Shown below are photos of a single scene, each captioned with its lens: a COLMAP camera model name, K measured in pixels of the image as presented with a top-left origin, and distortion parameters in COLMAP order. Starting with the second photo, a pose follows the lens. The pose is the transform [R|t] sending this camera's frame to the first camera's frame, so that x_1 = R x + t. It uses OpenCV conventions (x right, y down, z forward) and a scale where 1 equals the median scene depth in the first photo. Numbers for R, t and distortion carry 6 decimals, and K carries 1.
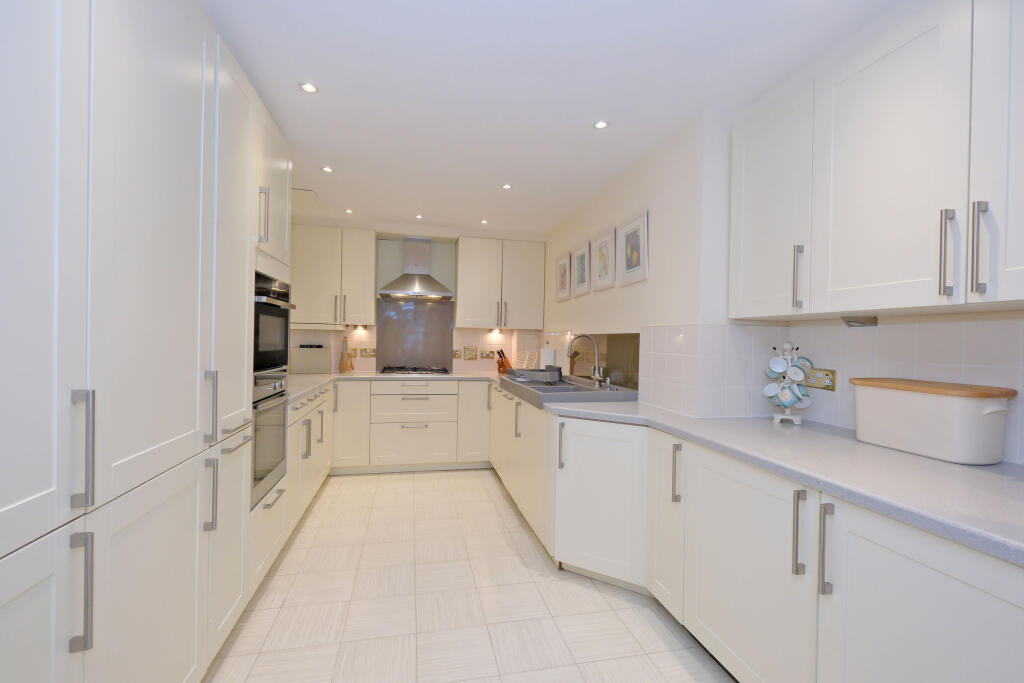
lens RADIAL K [[419.1, 0, 476.3], [0, 419.1, 341.6], [0, 0, 1]] dist [-0.000385, -0.000020]
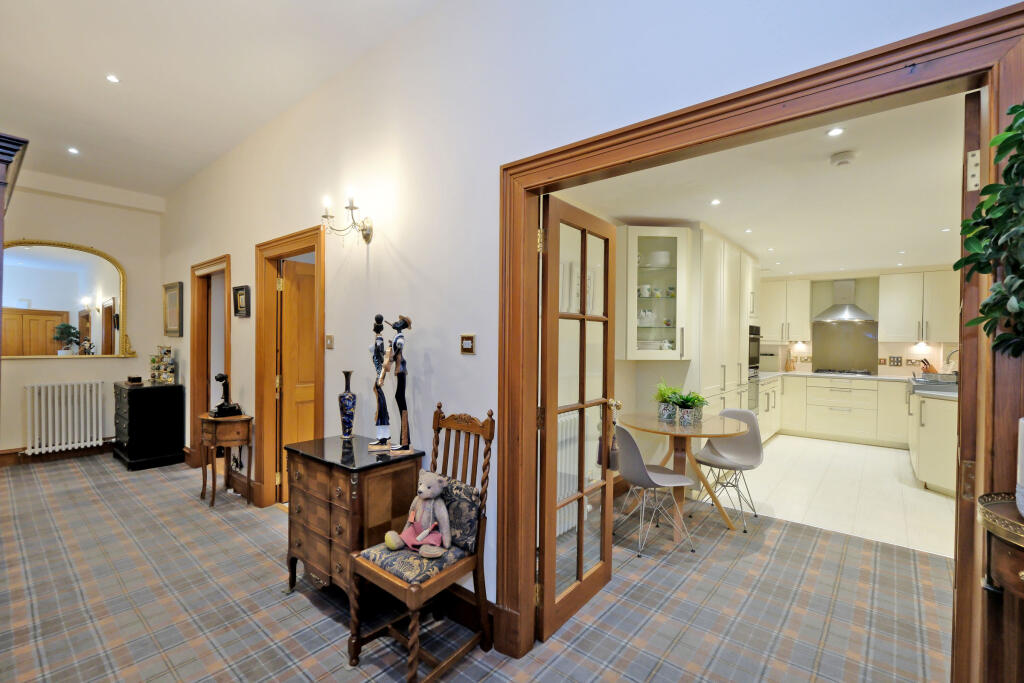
lens RADIAL K [[461.1, 0, 512.0], [0, 461.1, 341.5], [0, 0, 1]] dist [-0.026465, 0.000003]
pose [[0.657548, -0.009375, -0.753355, 0.287883], [-0.001057, 0.999910, -0.013366, -0.014630], [0.753412, 0.009586, 0.657479, -0.888997]]
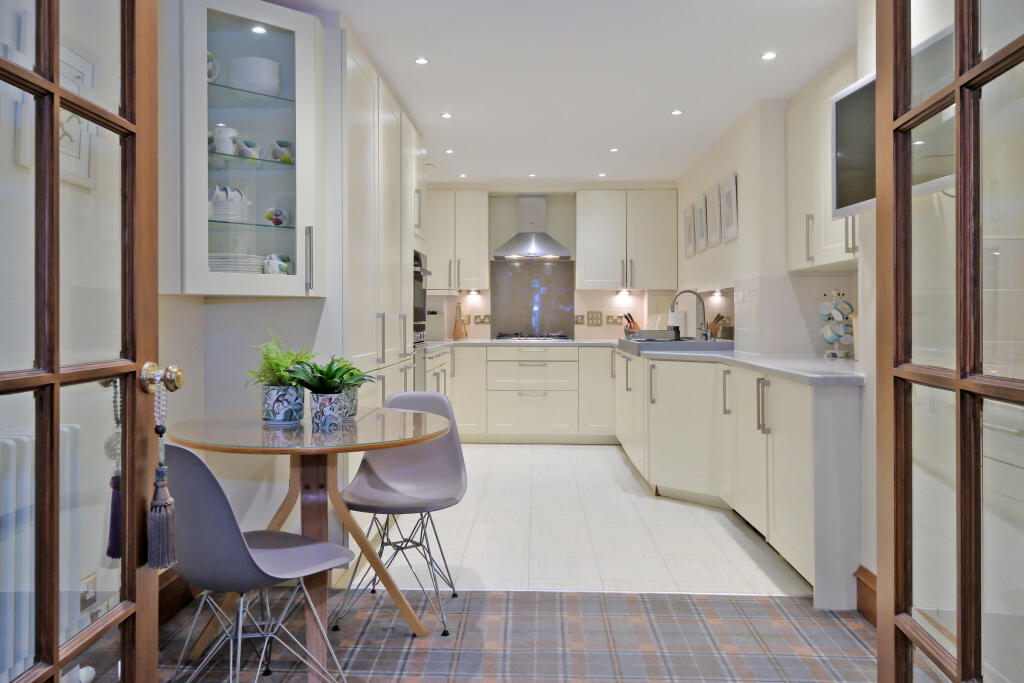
lens RADIAL K [[761.4, 0, 512.3], [0, 761.4, 320.3], [0, 0, 1]] dist [0.004647, 0.004857]
pose [[0.982421, -0.021574, -0.185428, 0.126263], [0.020249, 0.999754, -0.009039, 0.047355], [0.185577, 0.005125, 0.982616, -0.679354]]
